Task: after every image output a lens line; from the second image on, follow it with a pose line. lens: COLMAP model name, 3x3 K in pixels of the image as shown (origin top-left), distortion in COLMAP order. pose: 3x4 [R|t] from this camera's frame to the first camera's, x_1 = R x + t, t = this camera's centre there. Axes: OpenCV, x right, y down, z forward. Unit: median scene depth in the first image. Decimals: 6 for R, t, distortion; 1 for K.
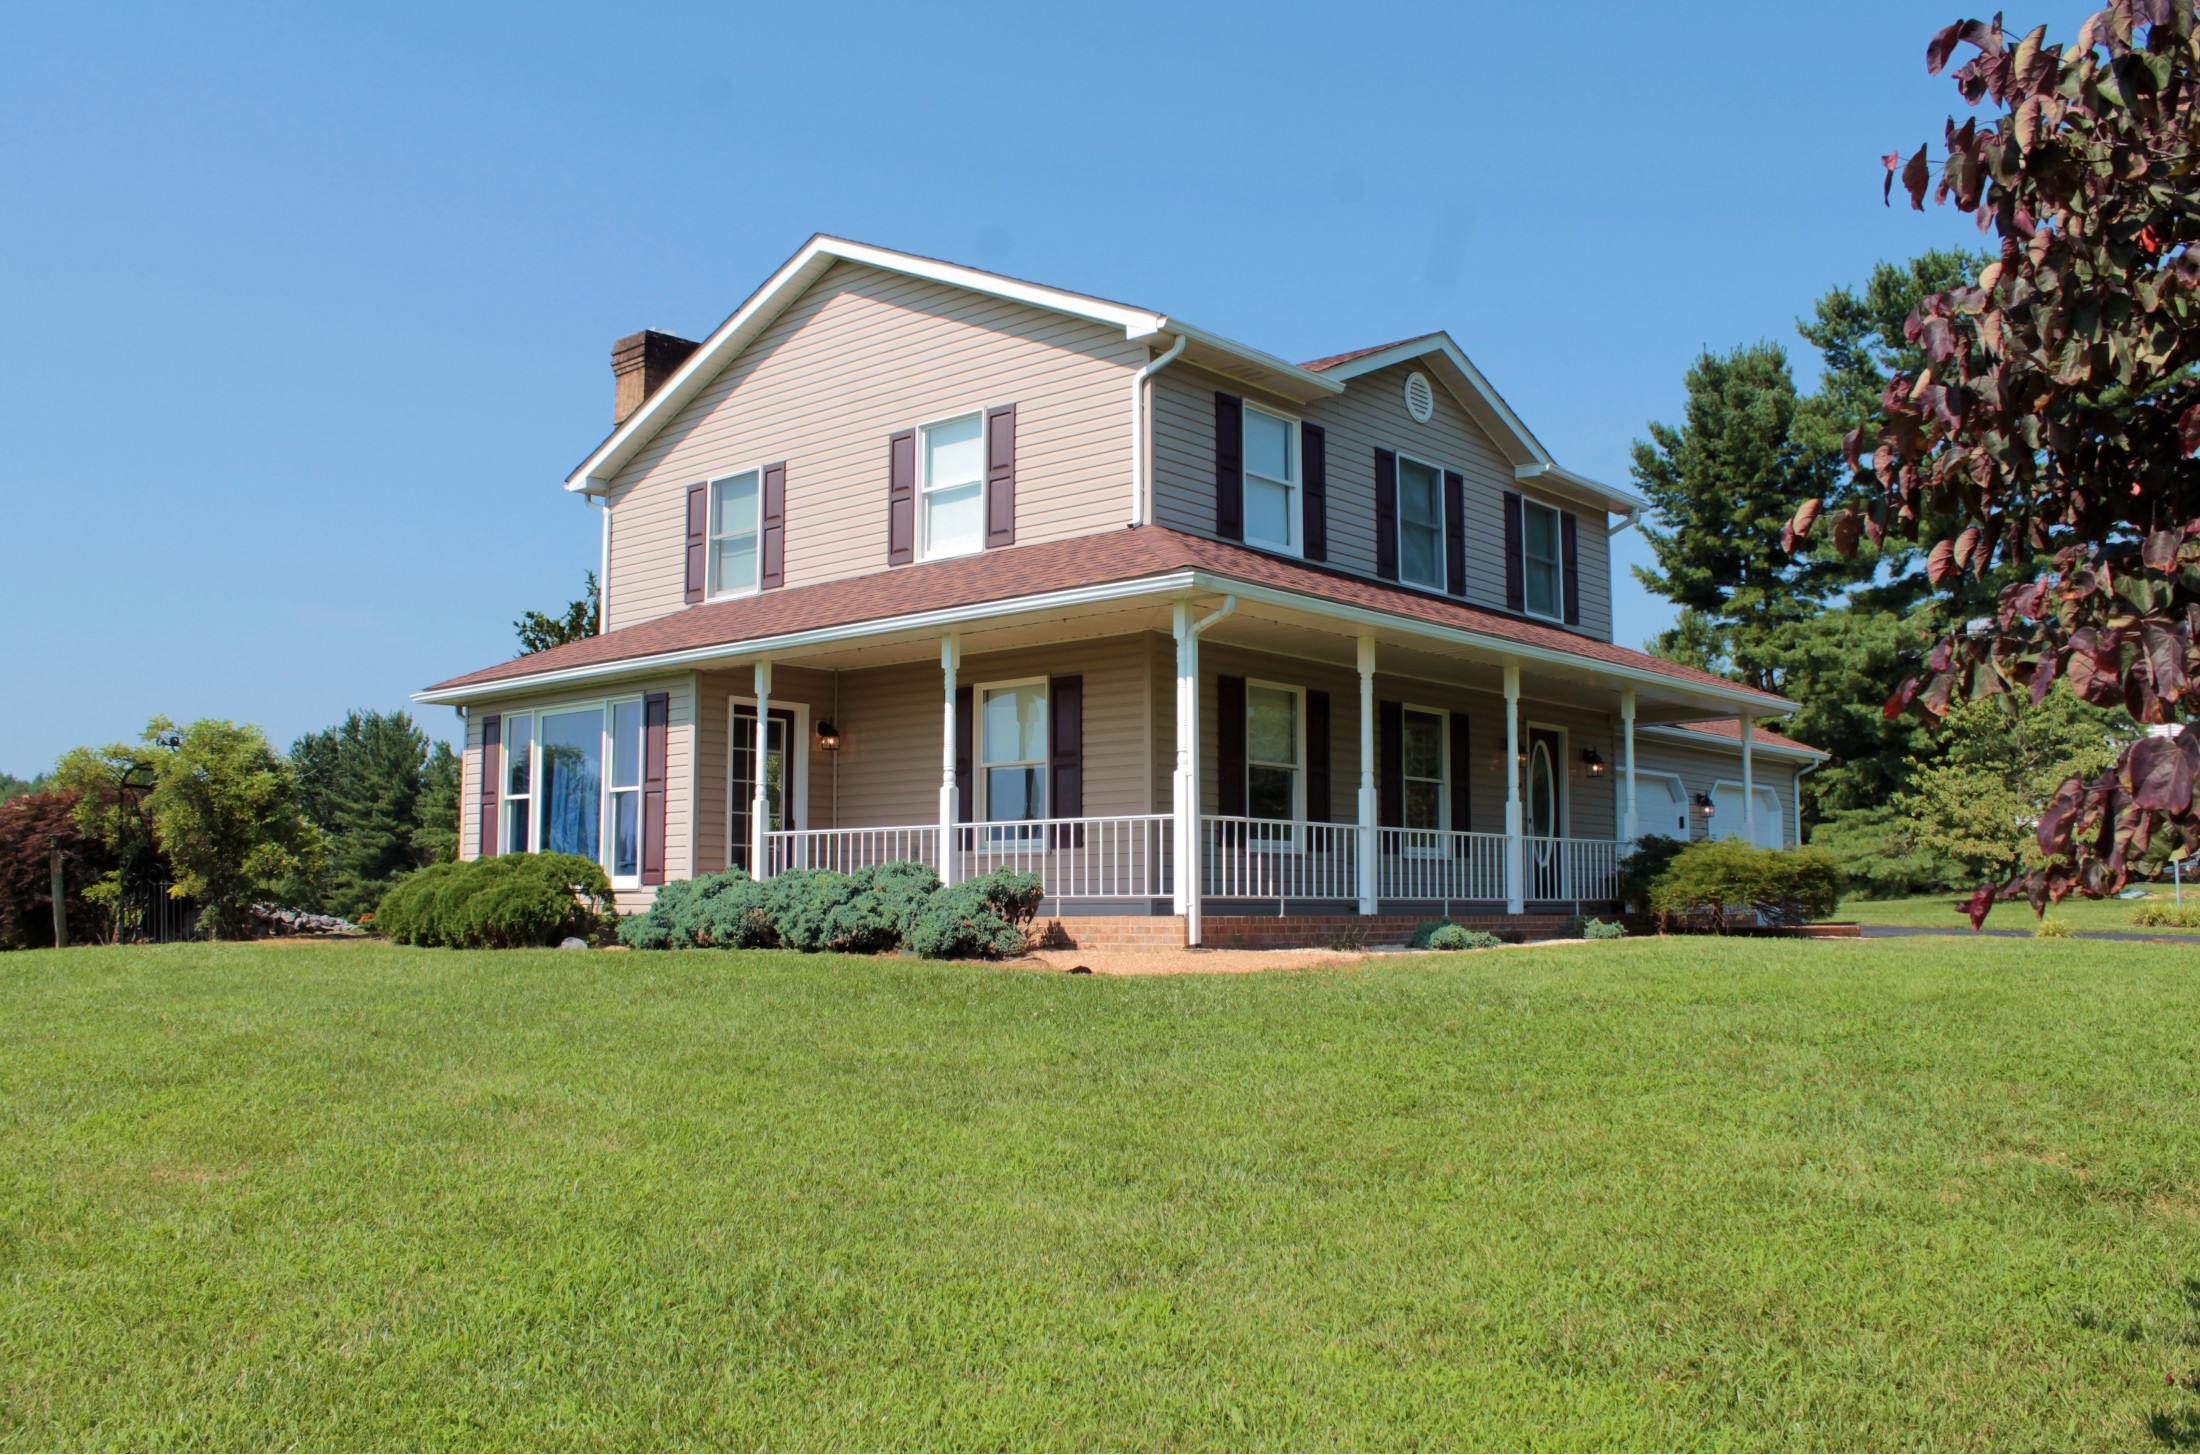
lens RADIAL K [[1815.4, 0, 1100.0], [0, 1815.4, 727.5], [0, 0, 1]] dist [-0.123508, -0.000781]
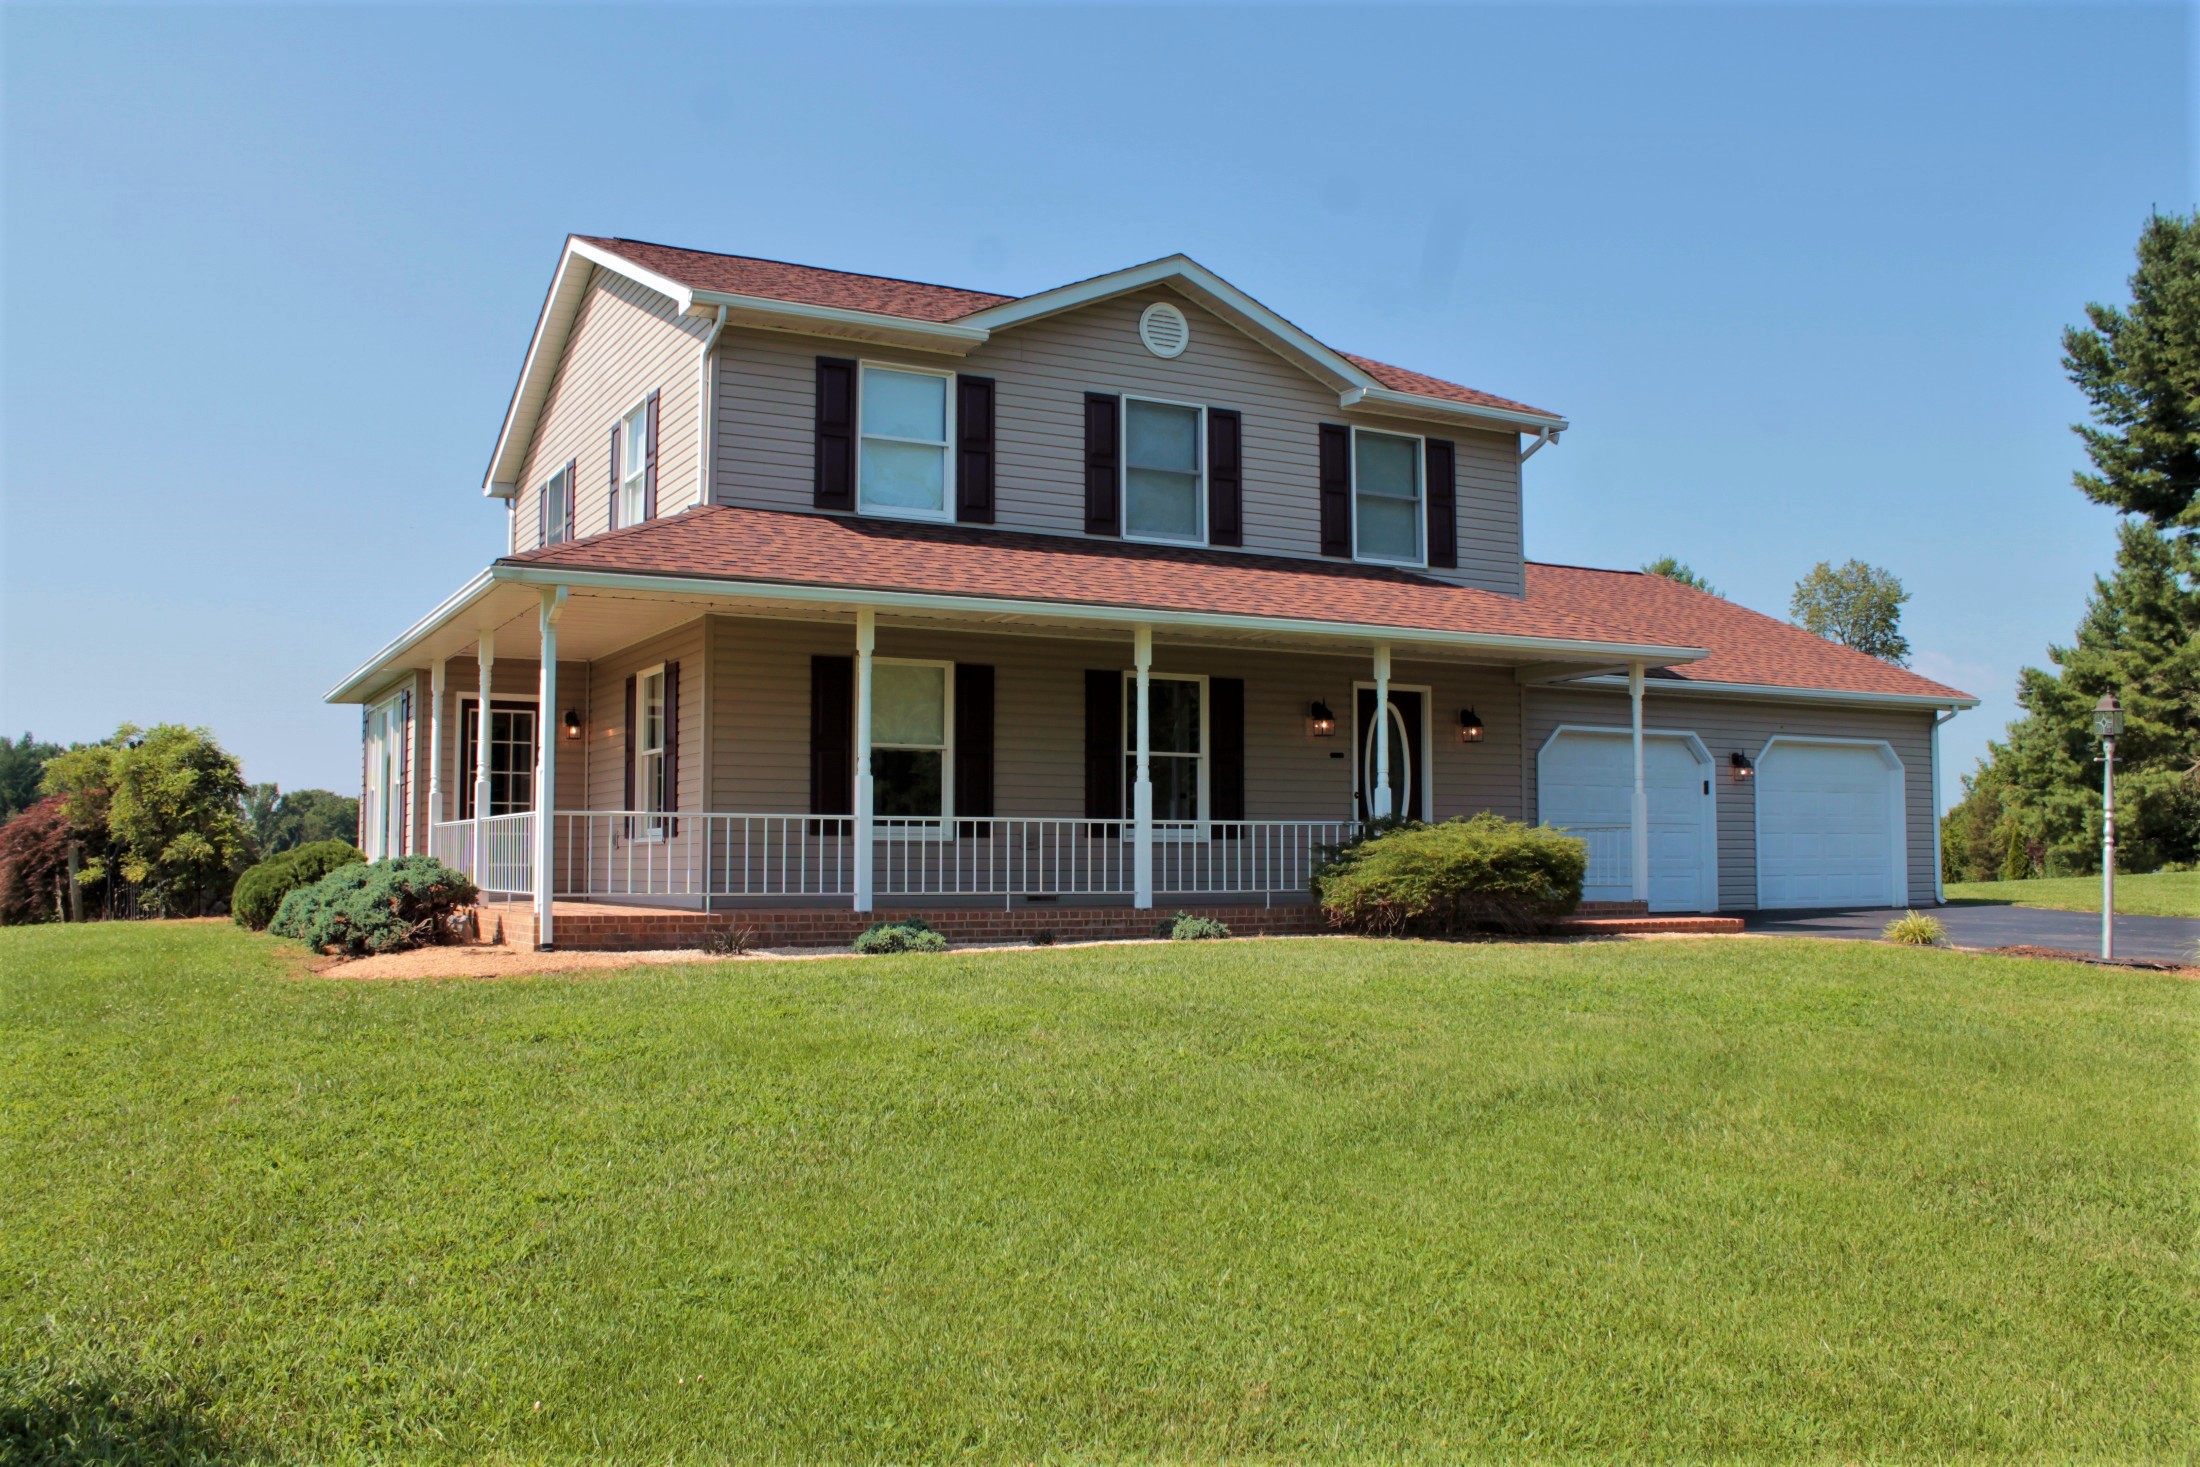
lens RADIAL K [[1840.5, 0, 1100.0], [0, 1840.5, 733.5], [0, 0, 1]] dist [-0.182437, 0.155557]
pose [[0.940608, -0.025687, -0.338521, 0.487272], [0.035723, 0.999087, 0.023449, -0.004463], [0.337610, -0.034150, 0.940666, 0.133745]]
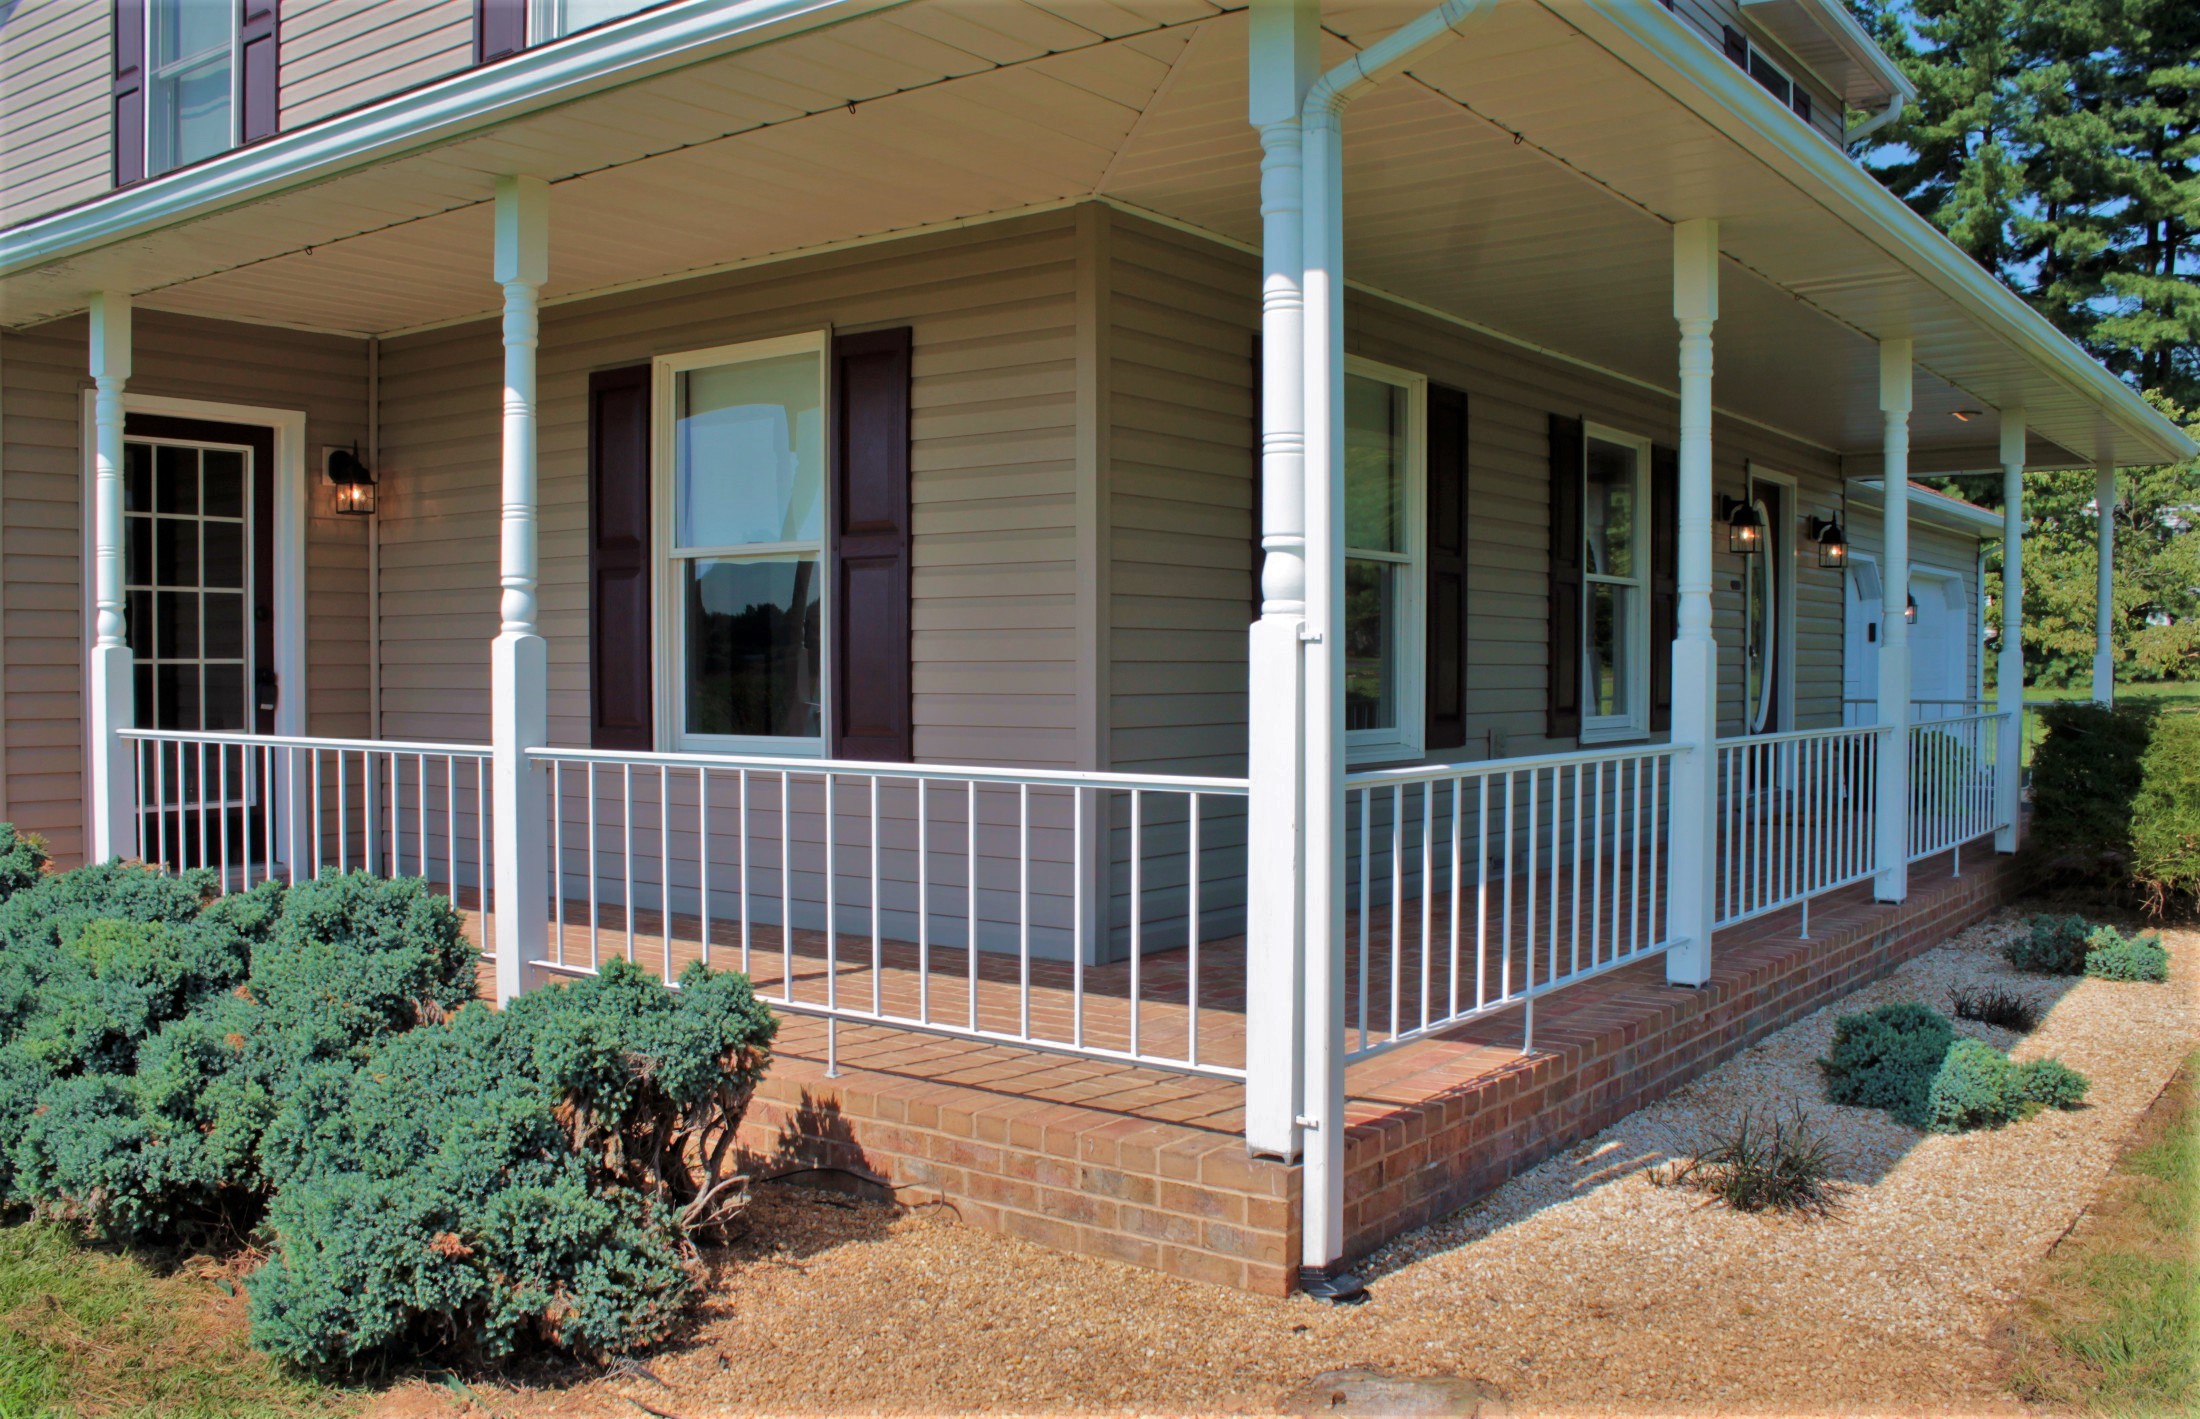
lens RADIAL K [[1905.9, 0, 1100.0], [0, 1905.9, 709.5], [0, 0, 1]] dist [-0.130240, 0.009730]
pose [[0.996386, -0.001412, 0.084928, -0.003756], [-0.009199, 0.992187, 0.124421, 0.001389], [-0.084440, -0.124753, 0.988588, 0.527435]]
